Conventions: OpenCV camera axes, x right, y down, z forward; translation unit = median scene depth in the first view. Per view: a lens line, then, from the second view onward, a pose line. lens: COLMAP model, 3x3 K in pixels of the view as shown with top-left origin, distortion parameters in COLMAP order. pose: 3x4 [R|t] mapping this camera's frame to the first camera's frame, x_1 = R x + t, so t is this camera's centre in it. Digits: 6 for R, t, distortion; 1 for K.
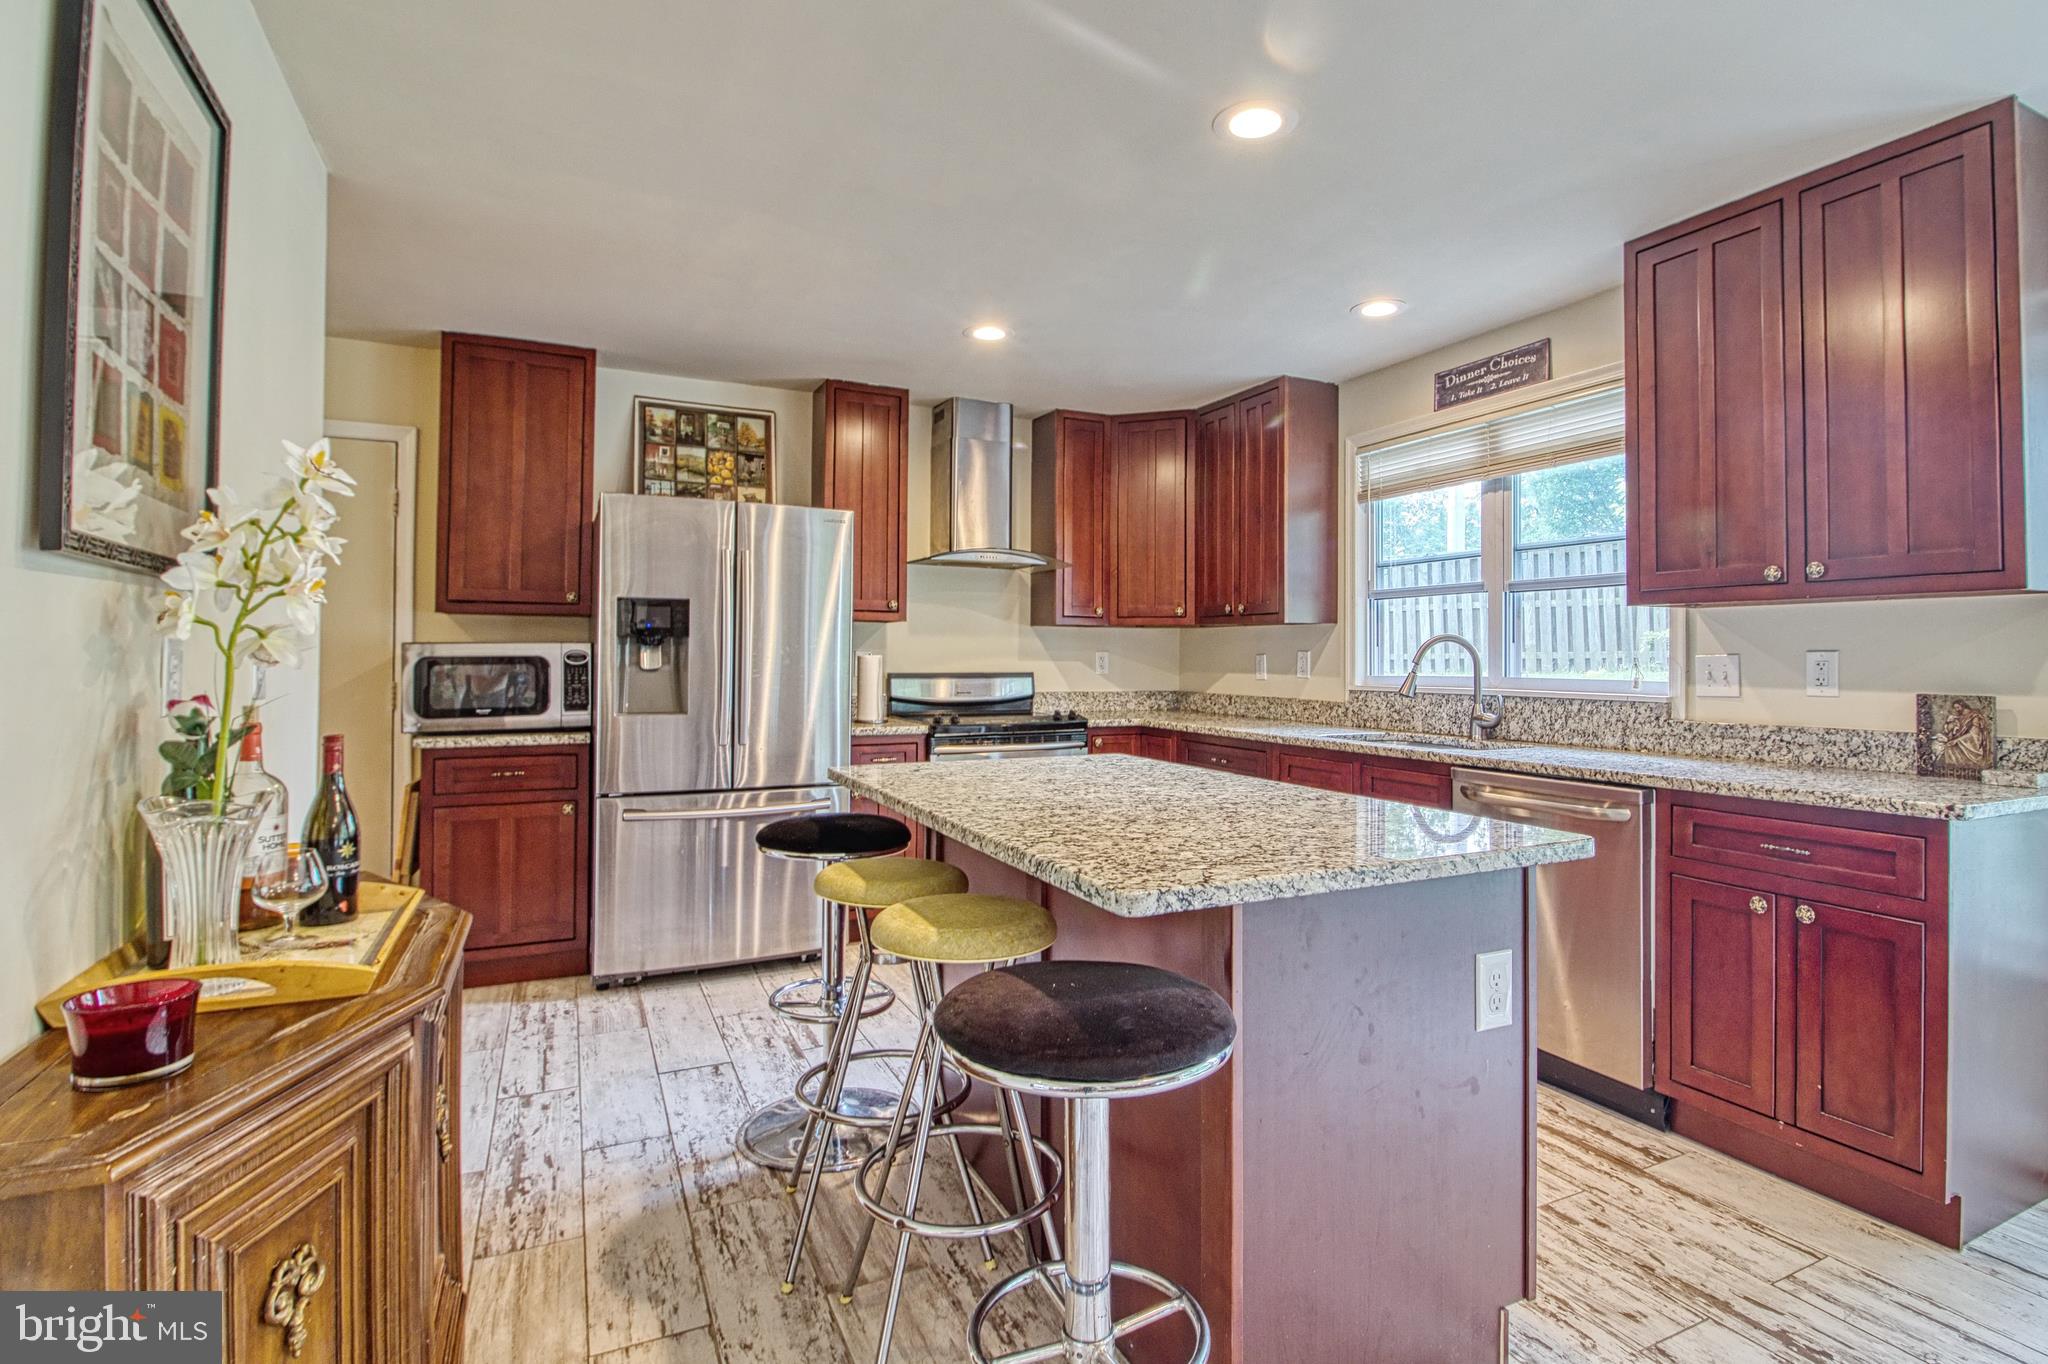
lens RADIAL K [[1005.5, 0, 1066.1], [0, 1005.5, 646.9], [0, 0, 1]] dist [-0.000911, -0.013917]
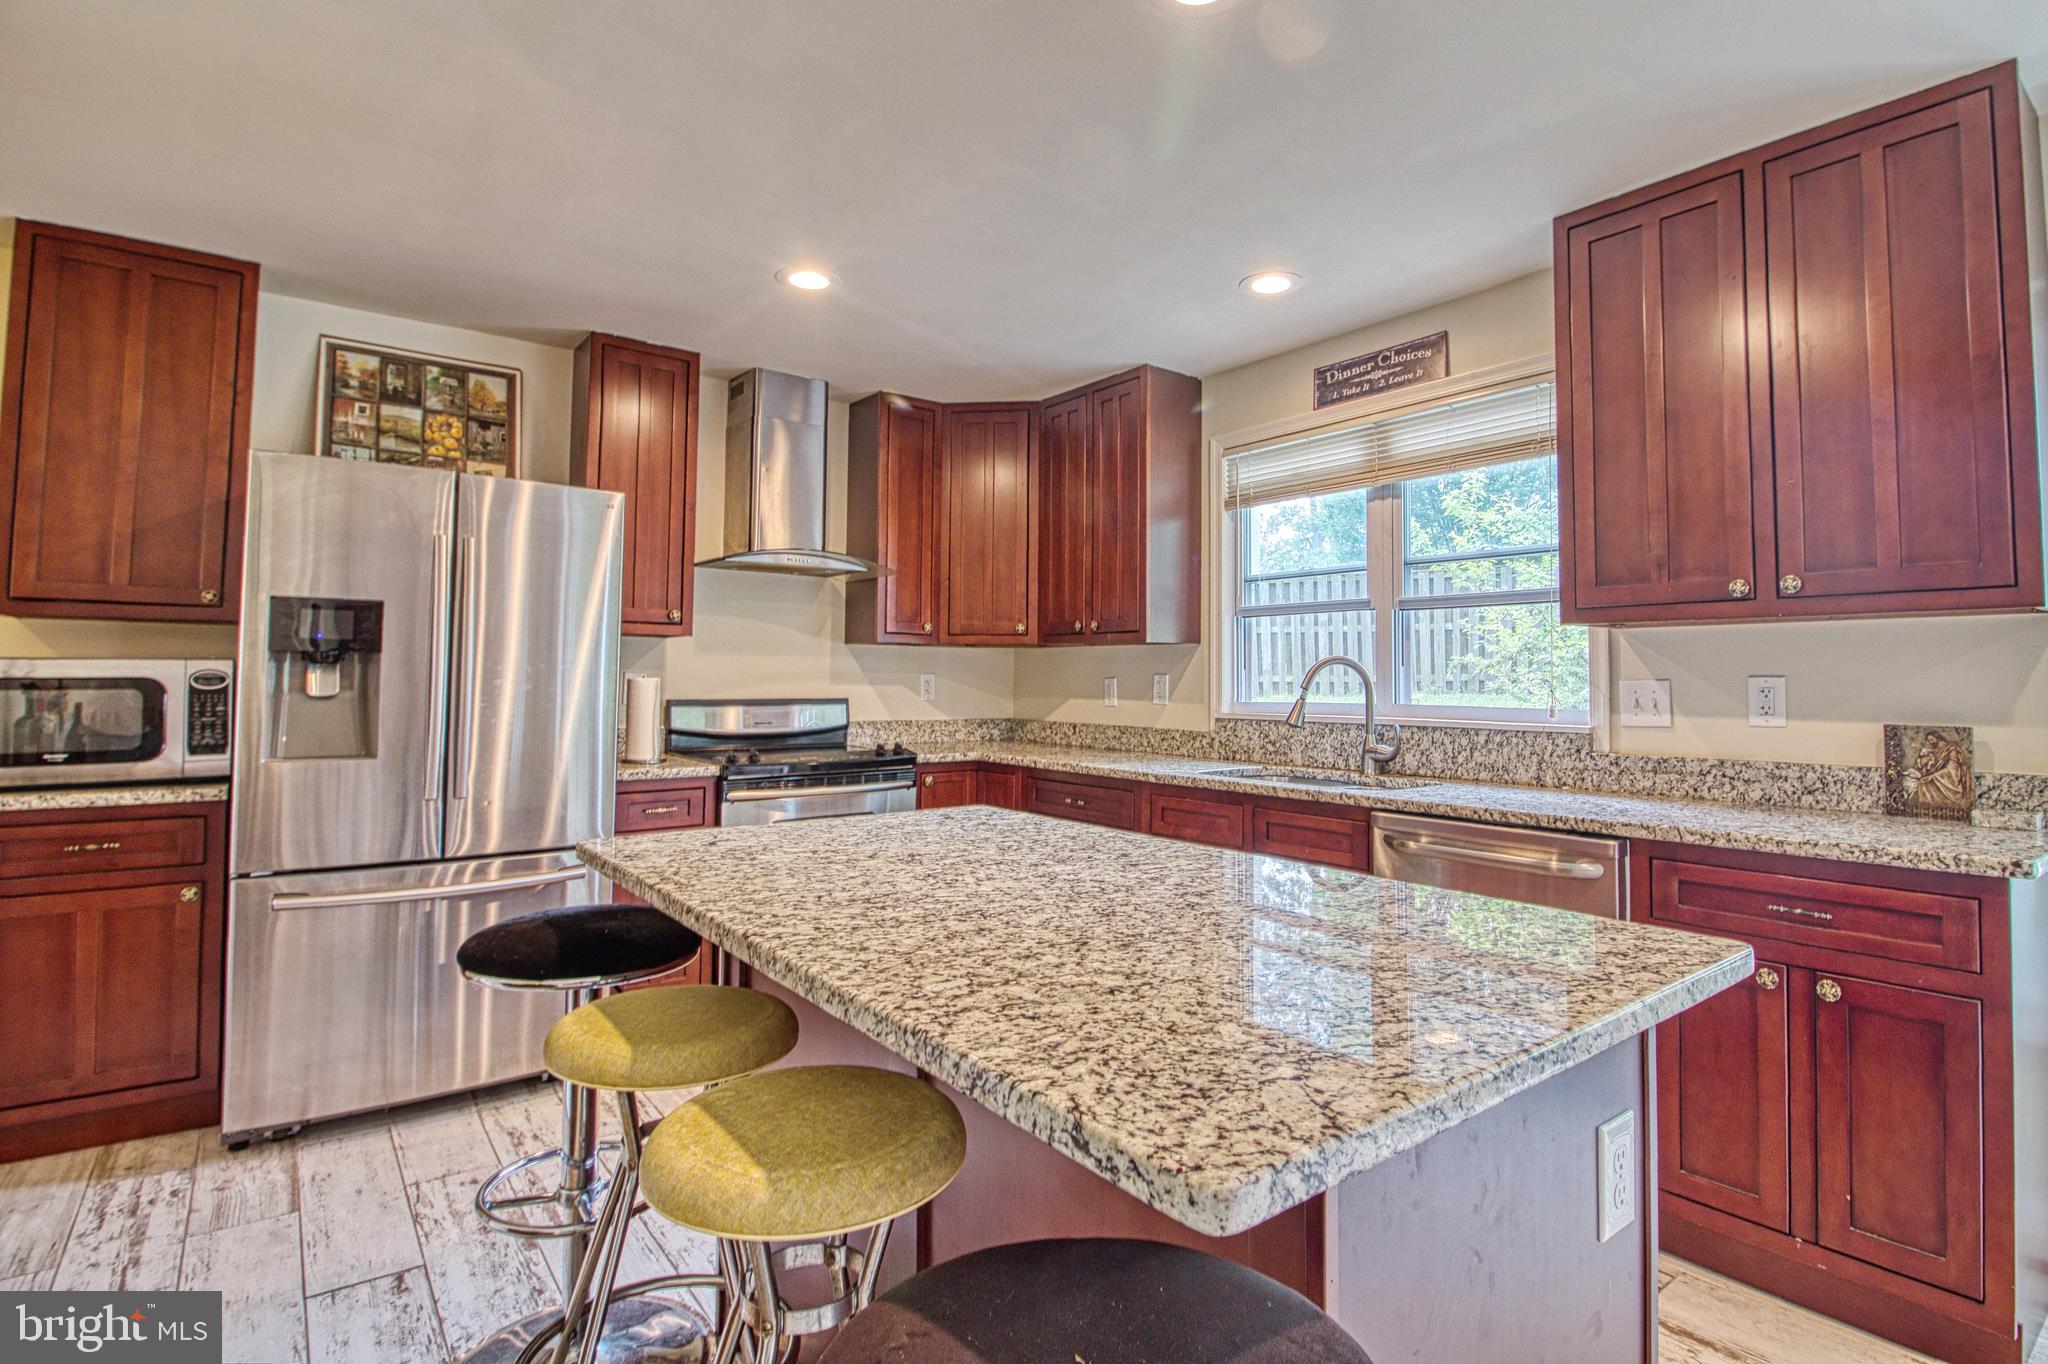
lens RADIAL K [[1001.6, 0, 1070.4], [0, 1001.6, 639.8], [0, 0, 1]] dist [0.000226, -0.013978]
pose [[0.977950, 0.010341, 0.208582, -0.034915], [-0.004238, 0.999550, -0.029682, 0.000339], [-0.208795, 0.028144, 0.977554, 0.176068]]
